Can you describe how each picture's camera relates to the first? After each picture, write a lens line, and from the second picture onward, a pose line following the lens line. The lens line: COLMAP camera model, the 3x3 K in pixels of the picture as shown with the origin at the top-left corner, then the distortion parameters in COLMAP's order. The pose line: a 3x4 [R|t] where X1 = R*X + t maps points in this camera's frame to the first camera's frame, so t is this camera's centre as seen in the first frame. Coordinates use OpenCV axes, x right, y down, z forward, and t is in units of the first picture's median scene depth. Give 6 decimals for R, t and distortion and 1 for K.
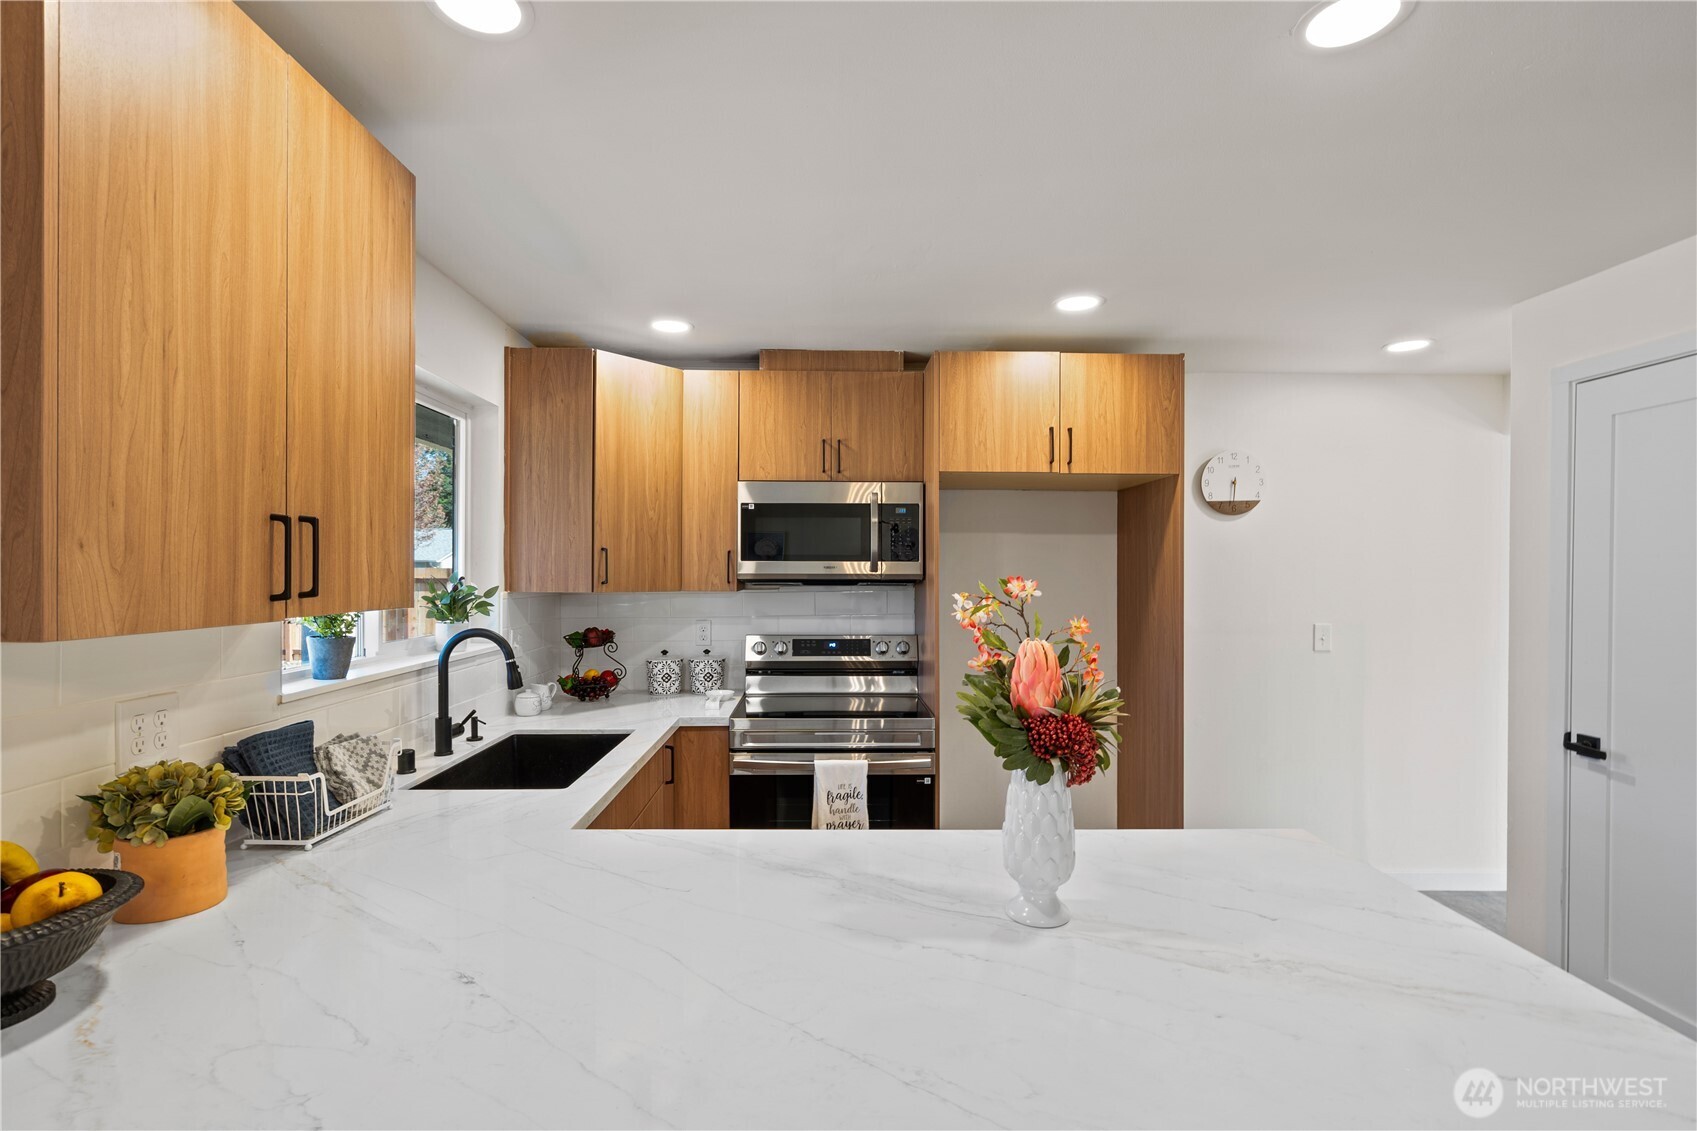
lens RADIAL K [[786.5, 0, 835.3], [0, 786.5, 577.1], [0, 0, 1]] dist [-0.005527, 0.003131]
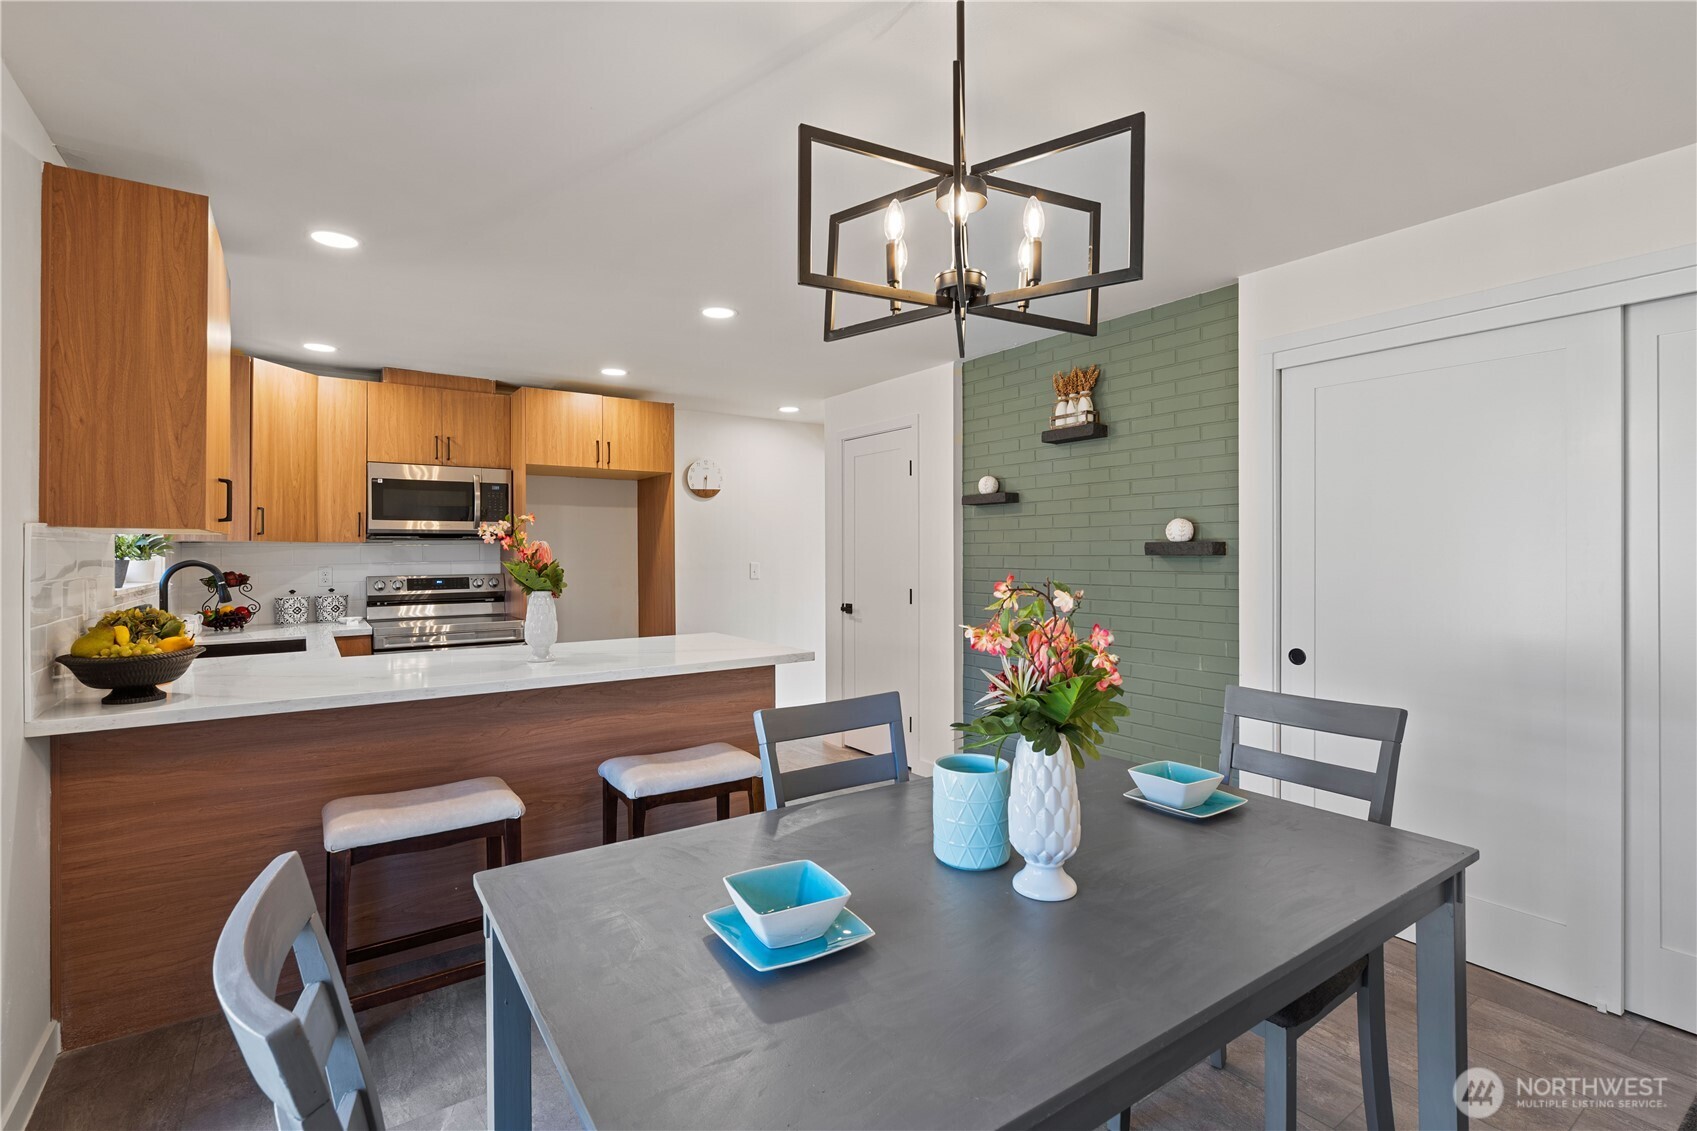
lens RADIAL K [[786.5, 0, 839.9], [0, 786.5, 545.7], [0, 0, 1]] dist [-0.005527, 0.003131]
pose [[0.831724, -0.002725, 0.555183, -0.204923], [0.012499, 0.999826, -0.013817, 0.055087], [-0.555049, 0.018431, 0.831613, -0.609936]]
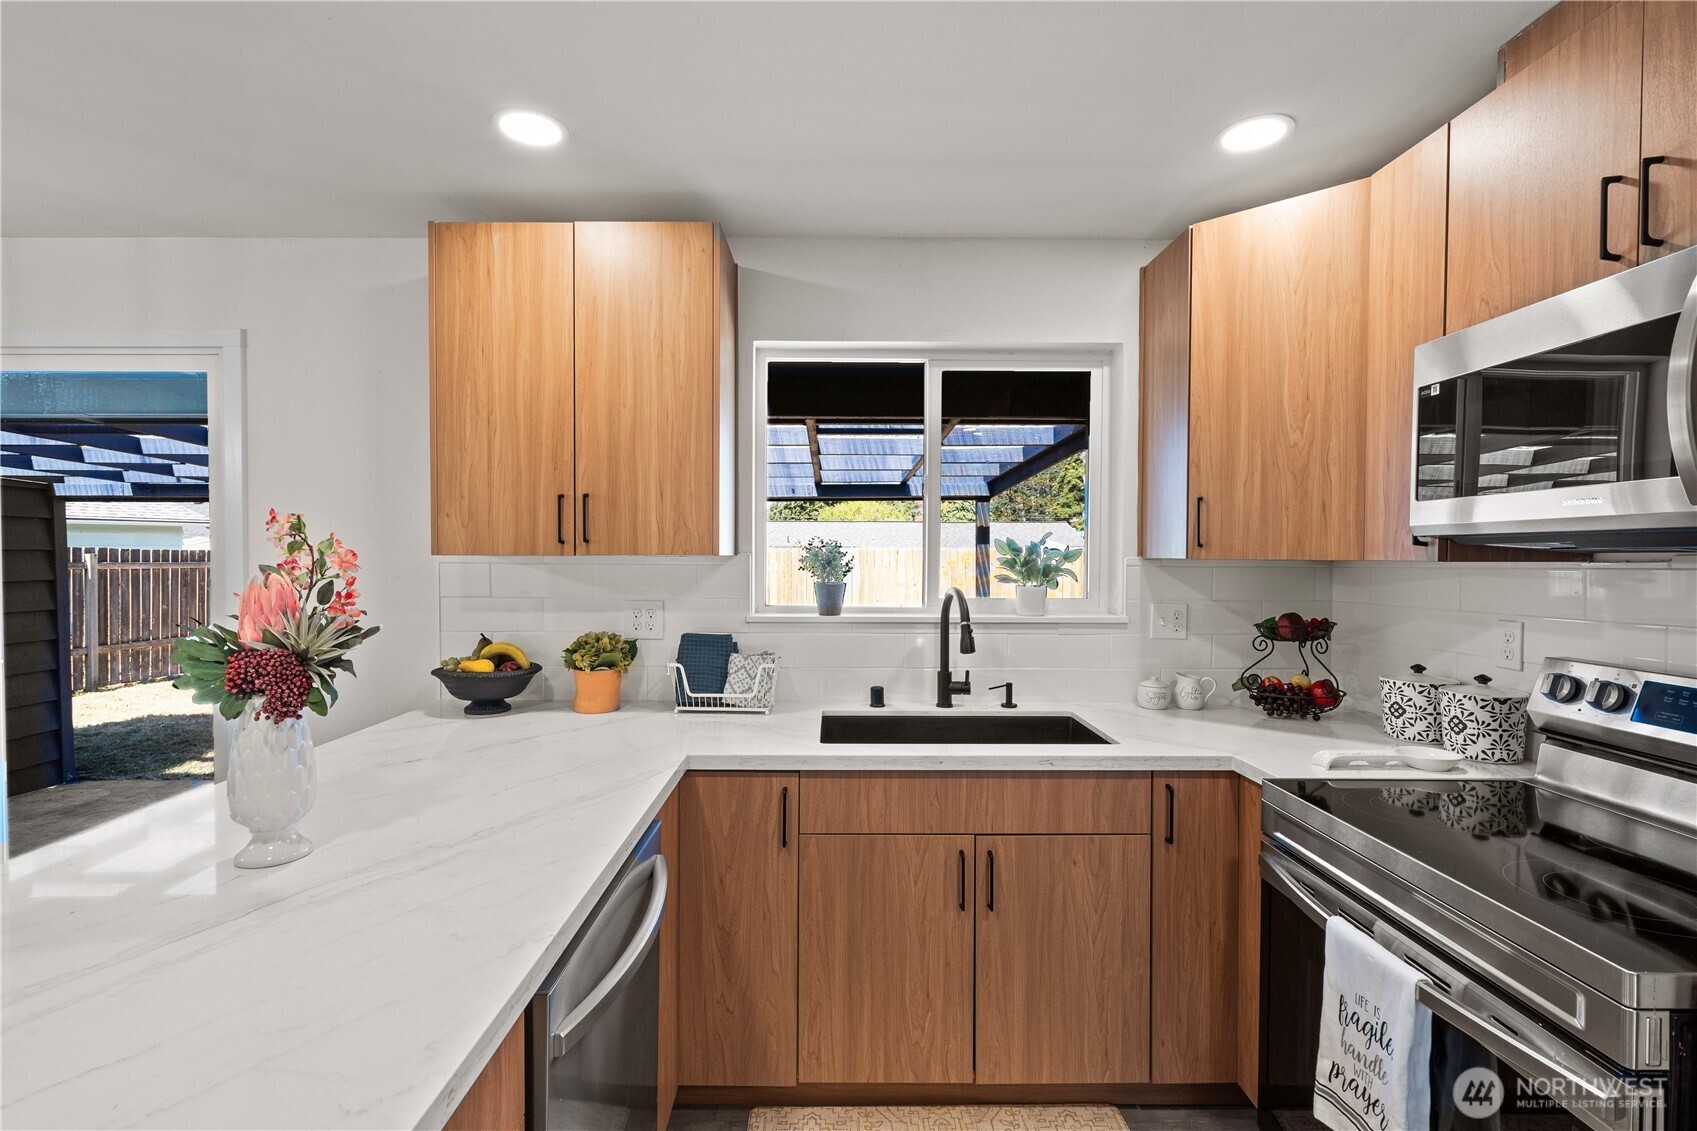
lens RADIAL K [[786.5, 0, 854.7], [0, 786.5, 571.6], [0, 0, 1]] dist [-0.005527, 0.003131]
pose [[-0.008101, 0.020605, -0.999755, 0.402381], [-0.011218, 0.999723, 0.020695, 0.018842], [0.999904, 0.011383, -0.007867, 0.651351]]
